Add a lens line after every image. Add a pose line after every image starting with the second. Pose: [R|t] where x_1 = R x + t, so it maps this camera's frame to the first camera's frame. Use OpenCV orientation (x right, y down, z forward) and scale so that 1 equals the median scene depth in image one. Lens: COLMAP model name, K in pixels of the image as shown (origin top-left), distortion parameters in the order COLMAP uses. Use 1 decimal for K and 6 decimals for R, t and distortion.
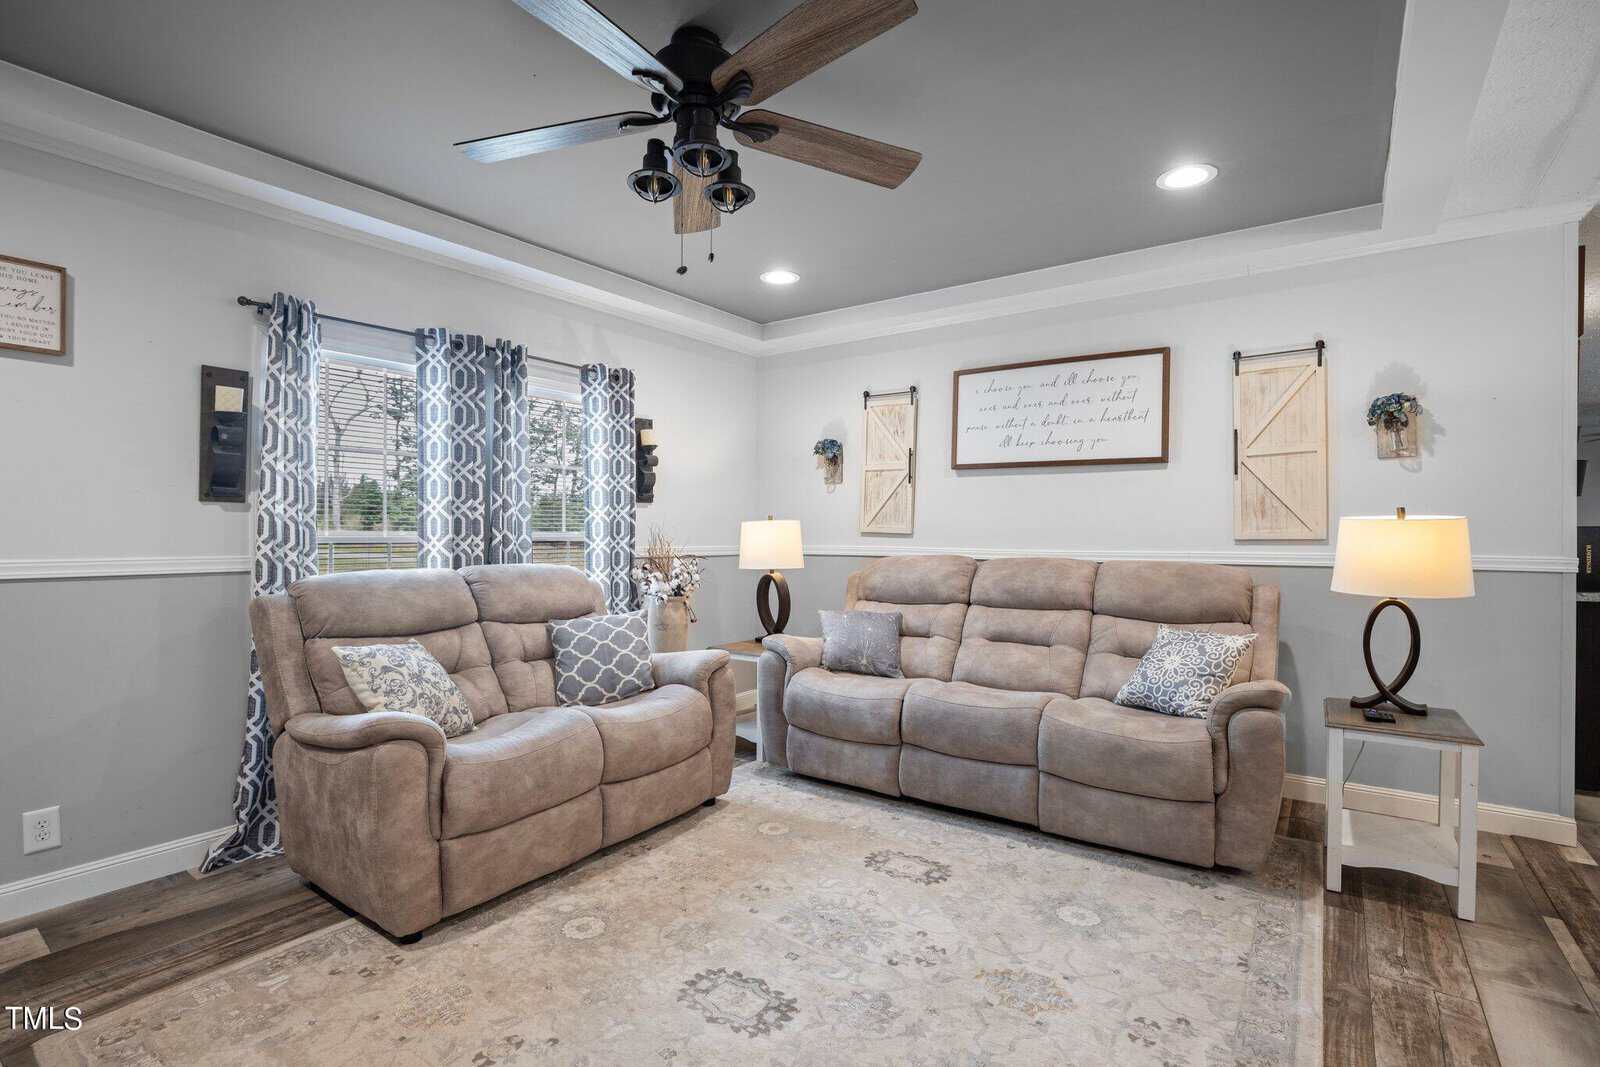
lens RADIAL K [[745.9, 0, 804.9], [0, 745.9, 536.9], [0, 0, 1]] dist [-0.039040, 0.009131]
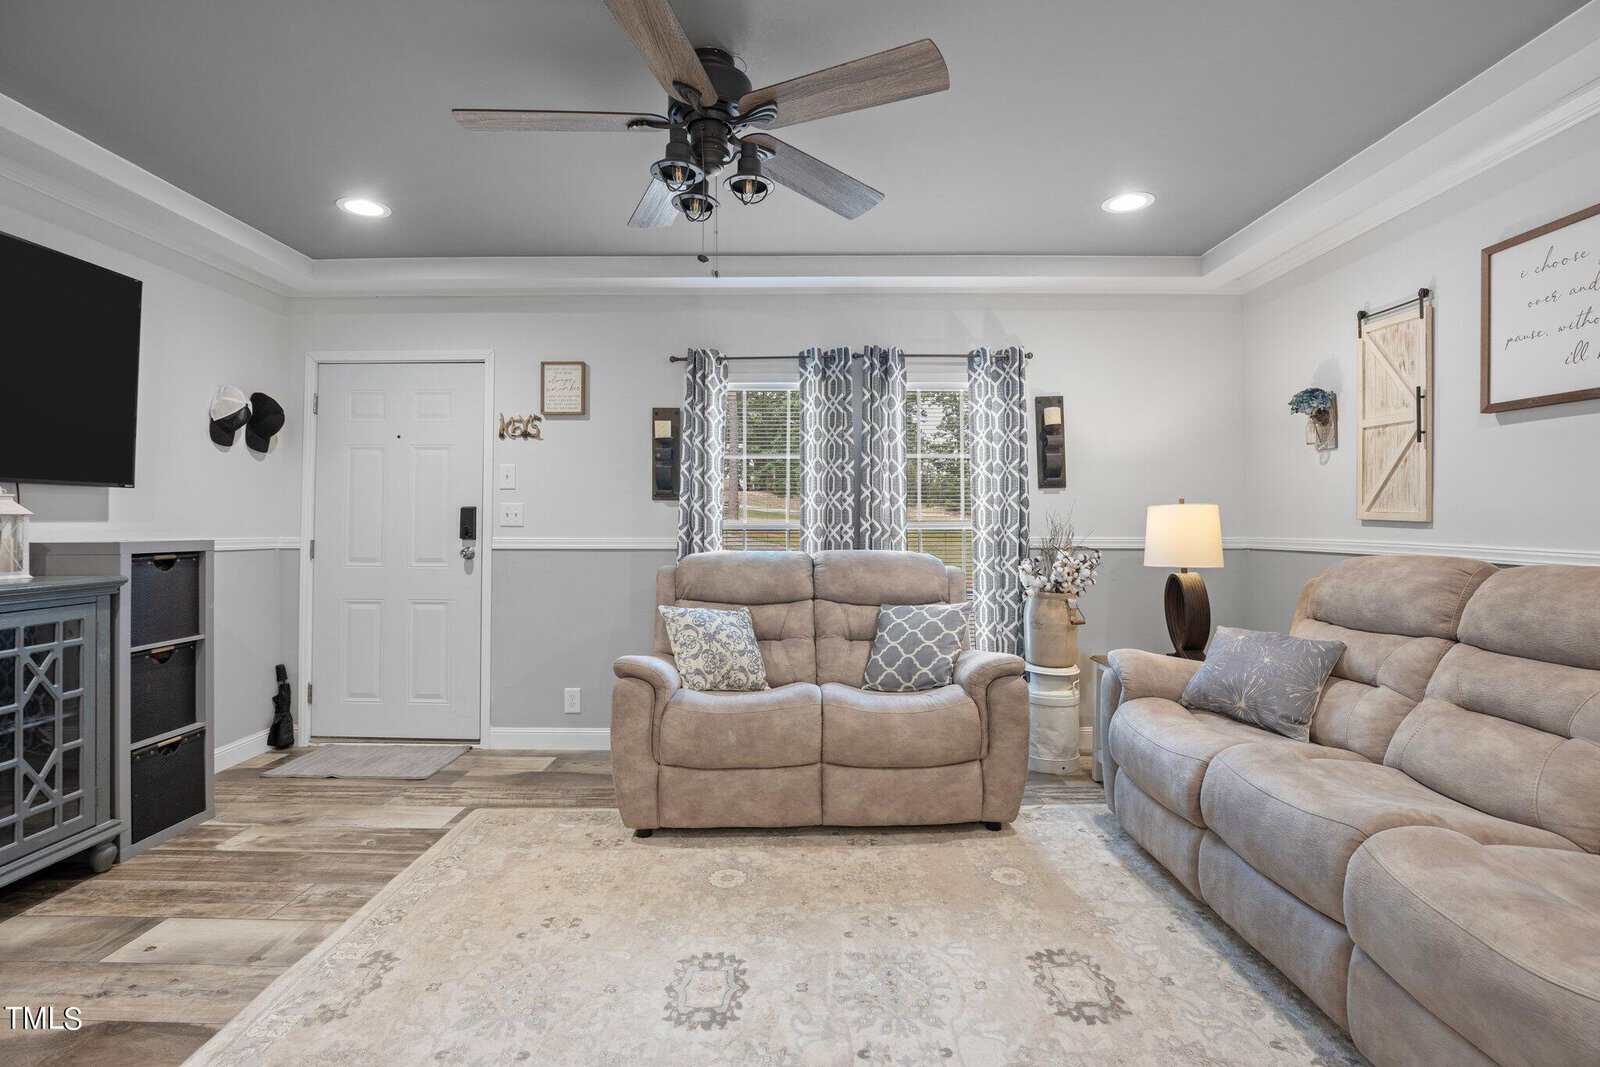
lens RADIAL K [[757.6, 0, 806.9], [0, 757.6, 502.4], [0, 0, 1]] dist [-0.032000, 0.004500]
pose [[0.586129, -0.021908, -0.809922, 0.482375], [-0.003497, 0.999557, -0.029568, -0.000188], [0.810210, 0.020163, 0.585792, 0.293722]]
